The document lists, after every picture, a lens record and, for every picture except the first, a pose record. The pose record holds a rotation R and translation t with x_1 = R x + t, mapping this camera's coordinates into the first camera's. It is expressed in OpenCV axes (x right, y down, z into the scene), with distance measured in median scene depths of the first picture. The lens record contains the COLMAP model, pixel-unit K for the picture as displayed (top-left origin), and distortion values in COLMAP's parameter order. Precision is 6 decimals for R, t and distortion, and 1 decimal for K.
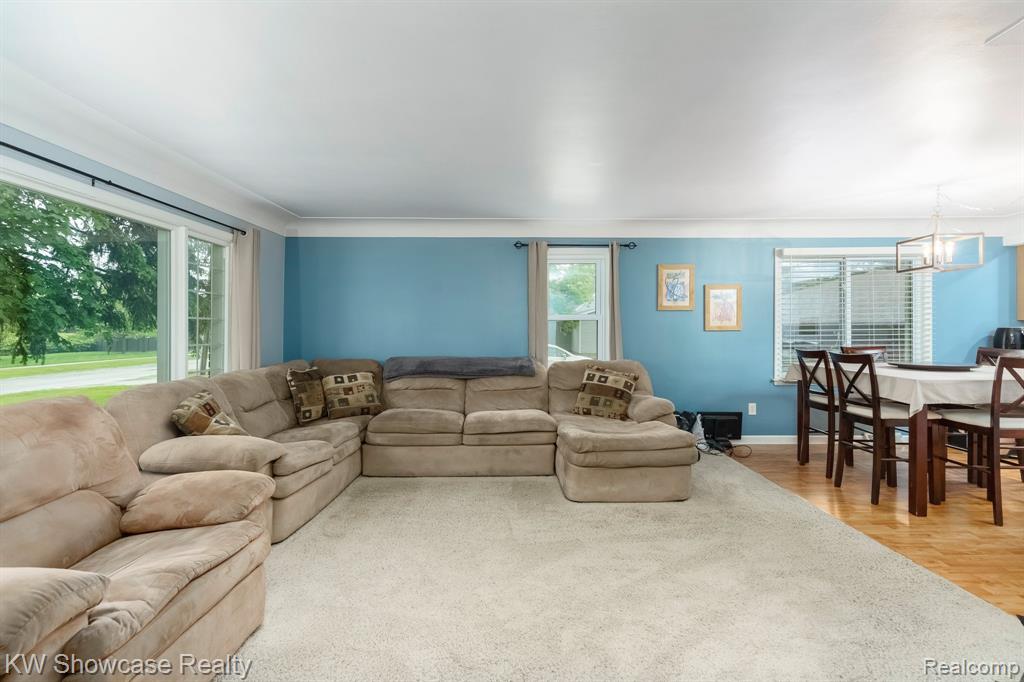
lens RADIAL K [[459.3, 0, 504.2], [0, 459.3, 326.4], [0, 0, 1]] dist [-0.002096, 0.007524]
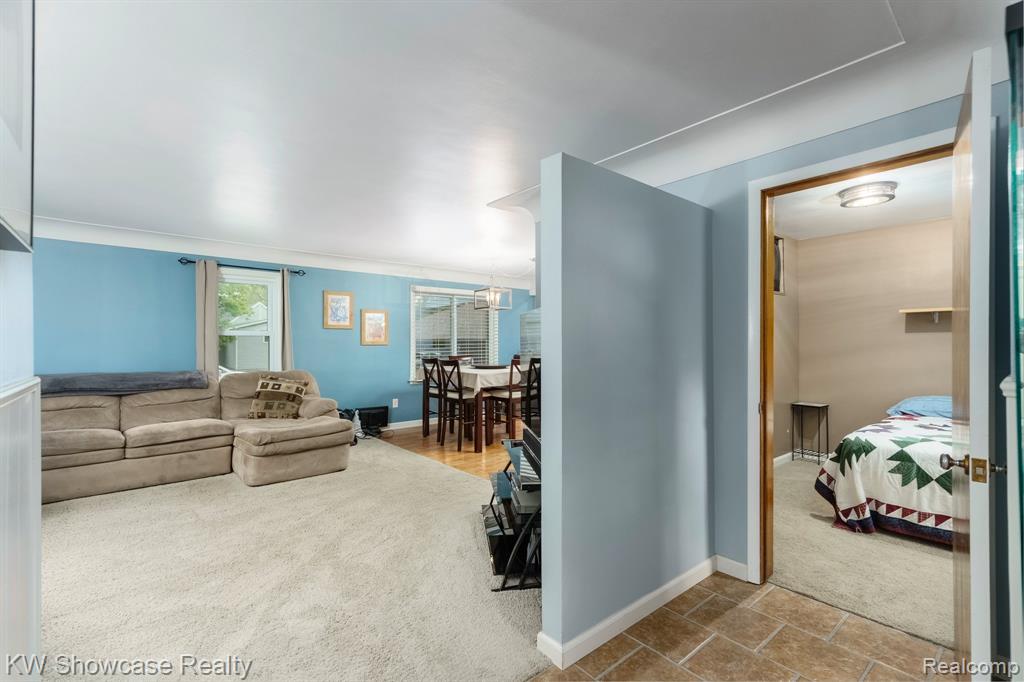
lens RADIAL K [[461.7, 0, 498.2], [0, 461.7, 349.8], [0, 0, 1]] dist [0.022963, 0.000057]
pose [[0.772998, -0.006649, 0.634373, -0.100765], [-0.006642, 0.999805, 0.018574, -0.004364], [-0.634374, -0.018571, 0.772804, -0.278980]]
